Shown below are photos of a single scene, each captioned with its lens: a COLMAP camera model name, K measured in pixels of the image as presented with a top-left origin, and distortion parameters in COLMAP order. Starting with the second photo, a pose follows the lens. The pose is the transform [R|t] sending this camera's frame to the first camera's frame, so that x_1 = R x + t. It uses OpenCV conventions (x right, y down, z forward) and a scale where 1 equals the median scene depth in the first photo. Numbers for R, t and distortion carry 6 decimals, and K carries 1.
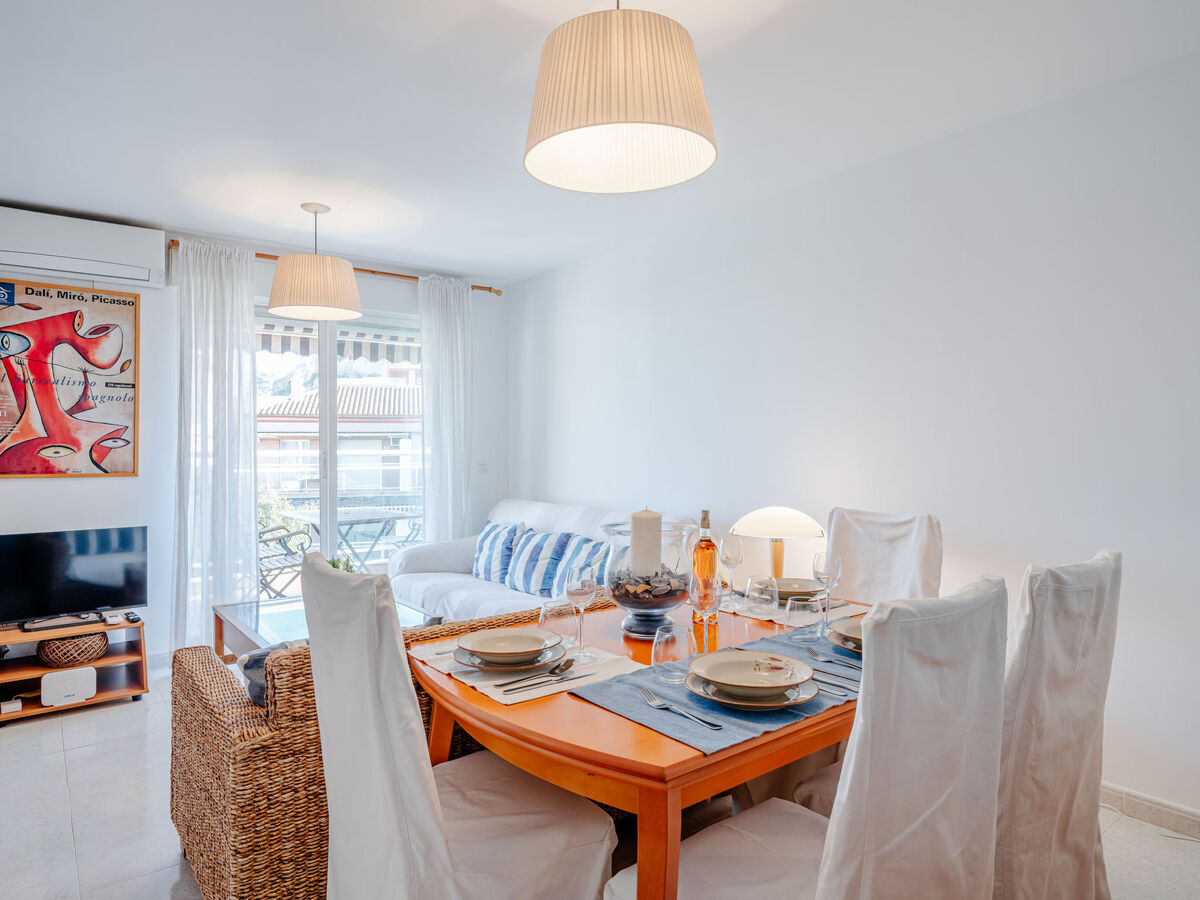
lens RADIAL K [[737.2, 0, 597.1], [0, 737.2, 444.6], [0, 0, 1]] dist [-0.001956, 0.001595]
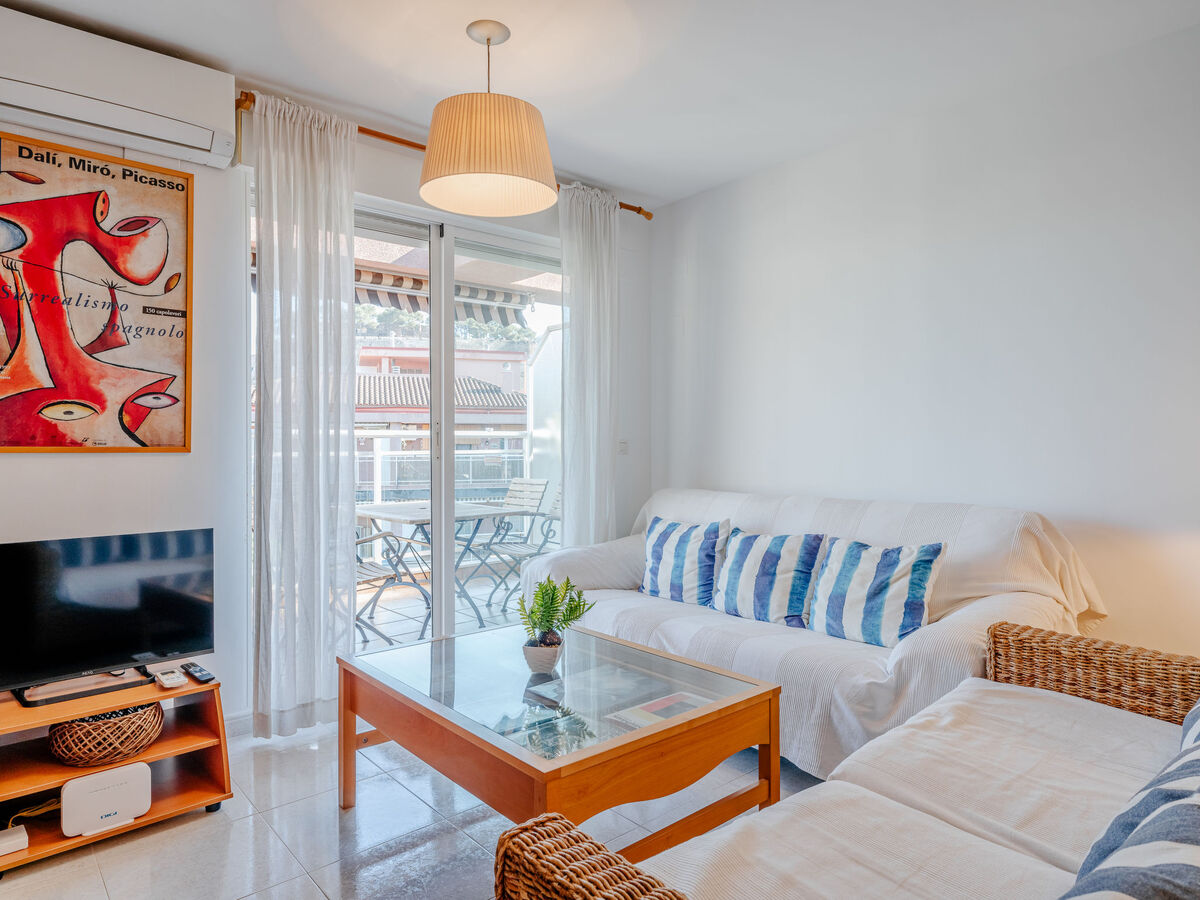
lens RADIAL K [[737.2, 0, 595.6], [0, 737.2, 444.5], [0, 0, 1]] dist [-0.001956, 0.001595]
pose [[0.998302, 0.001526, 0.058223, -0.307439], [-0.001850, 0.999983, 0.005519, 0.032384], [-0.058213, -0.005617, 0.998288, 0.330090]]
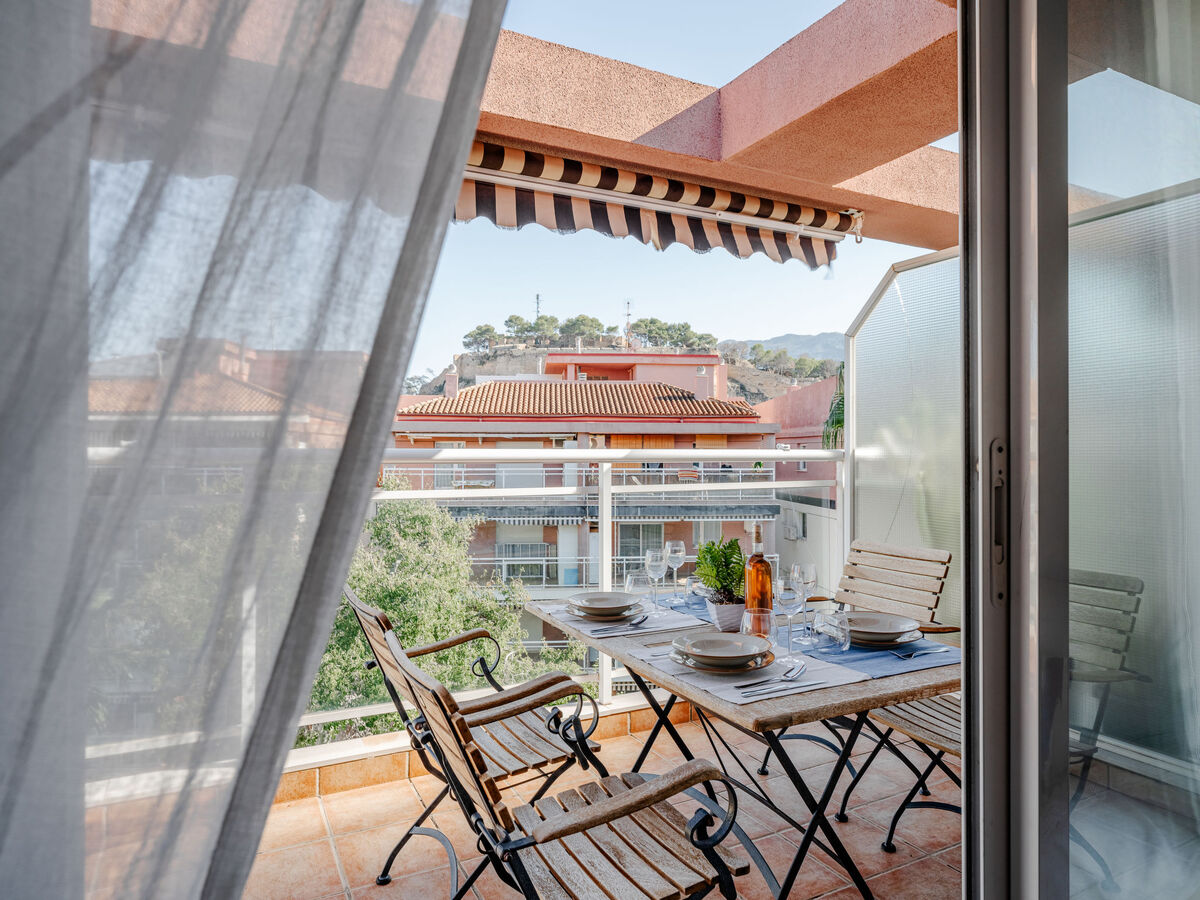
lens RADIAL K [[737.2, 0, 602.6], [0, 737.2, 458.7], [0, 0, 1]] dist [-0.001956, 0.001595]
pose [[0.985694, 0.007413, -0.168382, -0.510306], [-0.005271, 0.999899, 0.013168, 0.013778], [0.168462, -0.012092, 0.985634, 0.969958]]
